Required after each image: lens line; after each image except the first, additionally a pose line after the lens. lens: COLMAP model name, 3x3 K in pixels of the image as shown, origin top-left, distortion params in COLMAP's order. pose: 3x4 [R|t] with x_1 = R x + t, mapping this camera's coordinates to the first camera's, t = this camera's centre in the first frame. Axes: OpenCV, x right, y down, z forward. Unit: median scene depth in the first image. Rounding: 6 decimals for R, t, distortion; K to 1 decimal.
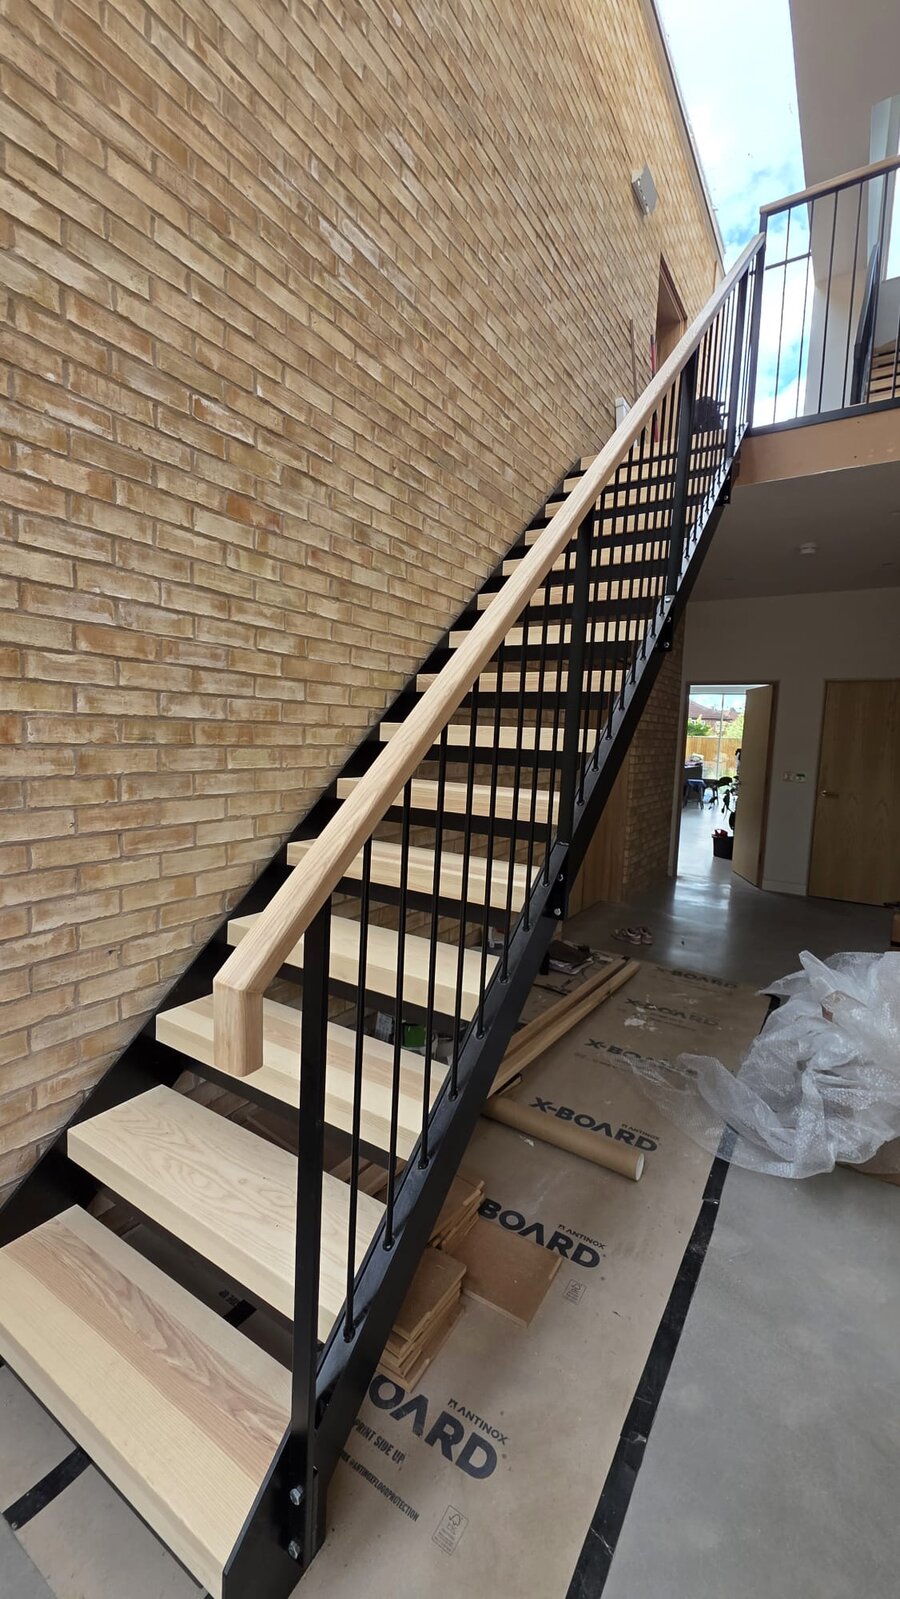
lens RADIAL K [[636.9, 0, 448.6], [0, 636.9, 793.1], [0, 0, 1]] dist [0.001673, 0.000287]
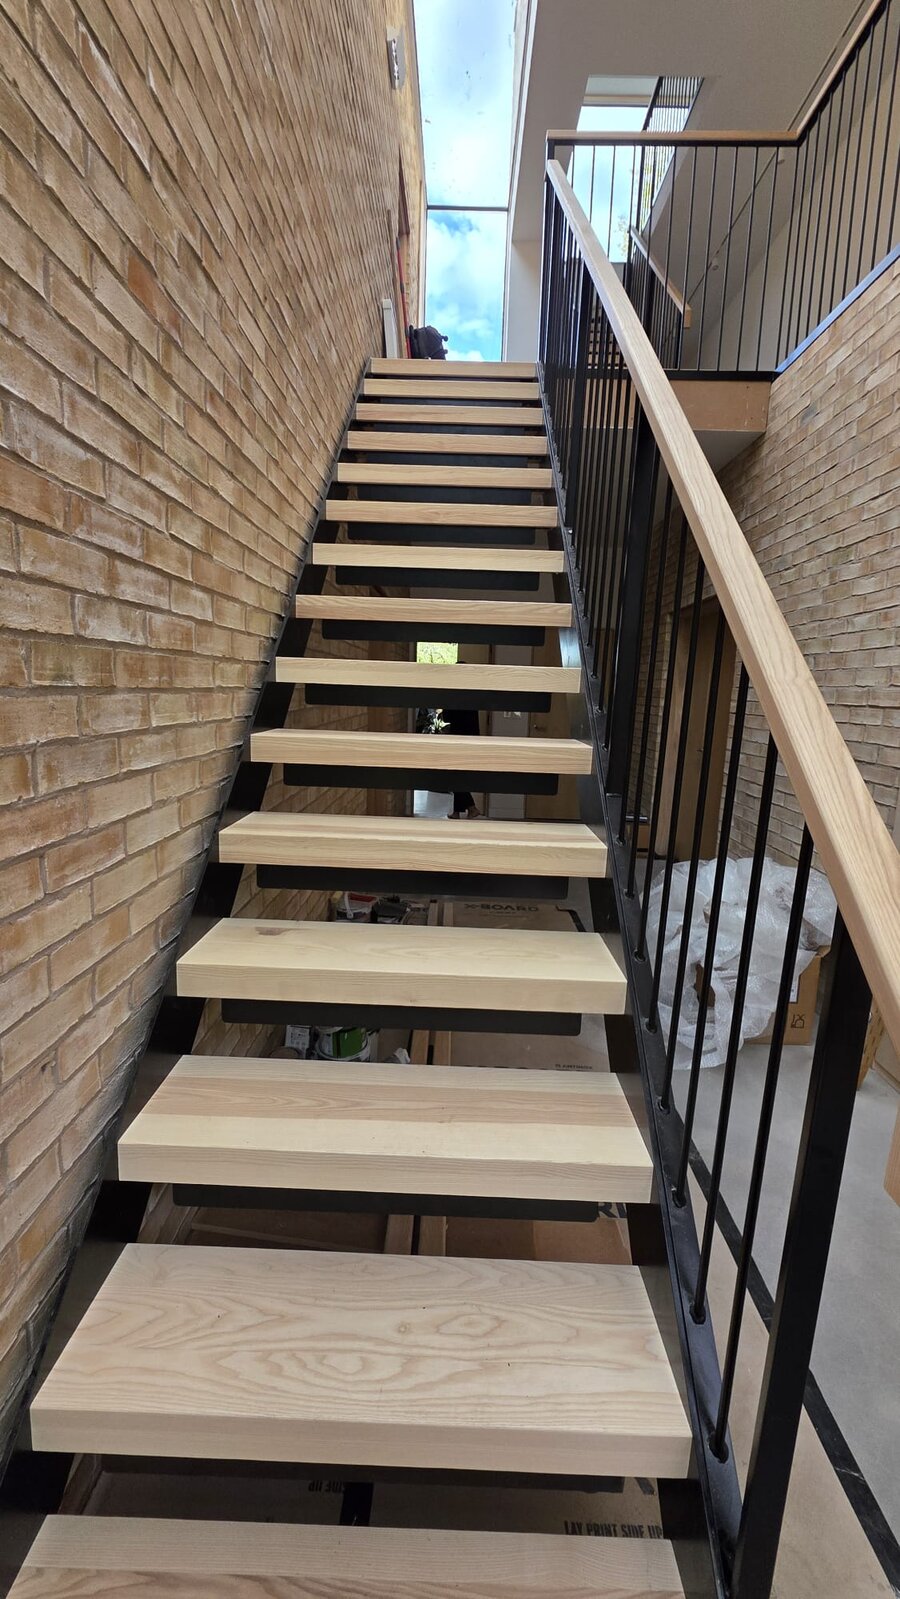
lens RADIAL K [[636.9, 0, 448.6], [0, 636.9, 793.1], [0, 0, 1]] dist [0.001673, 0.000287]
pose [[0.854230, -0.095192, 0.511106, -0.441482], [0.049564, 0.993528, 0.102204, -0.023843], [-0.517527, -0.061973, 0.853419, 0.325179]]
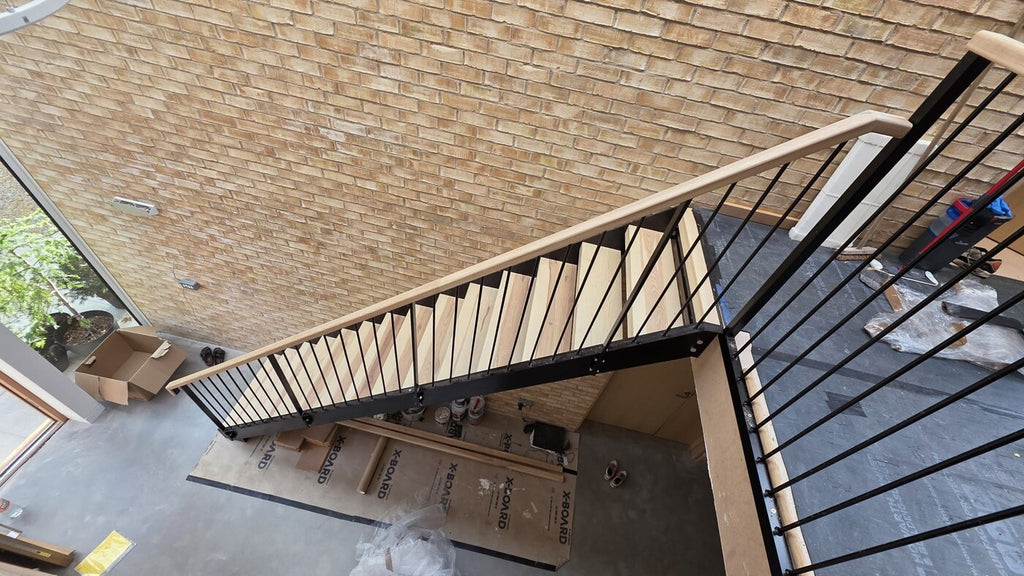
lens RADIAL K [[407.9, 0, 512.0], [0, 407.9, 288.0], [0, 0, 1]] dist [0.001673, 0.000287]
pose [[0.381269, 0.688858, -0.616530, 1.207058], [-0.223759, 0.715839, 0.661443, -1.655801], [0.896976, -0.114234, 0.427065, 1.045977]]
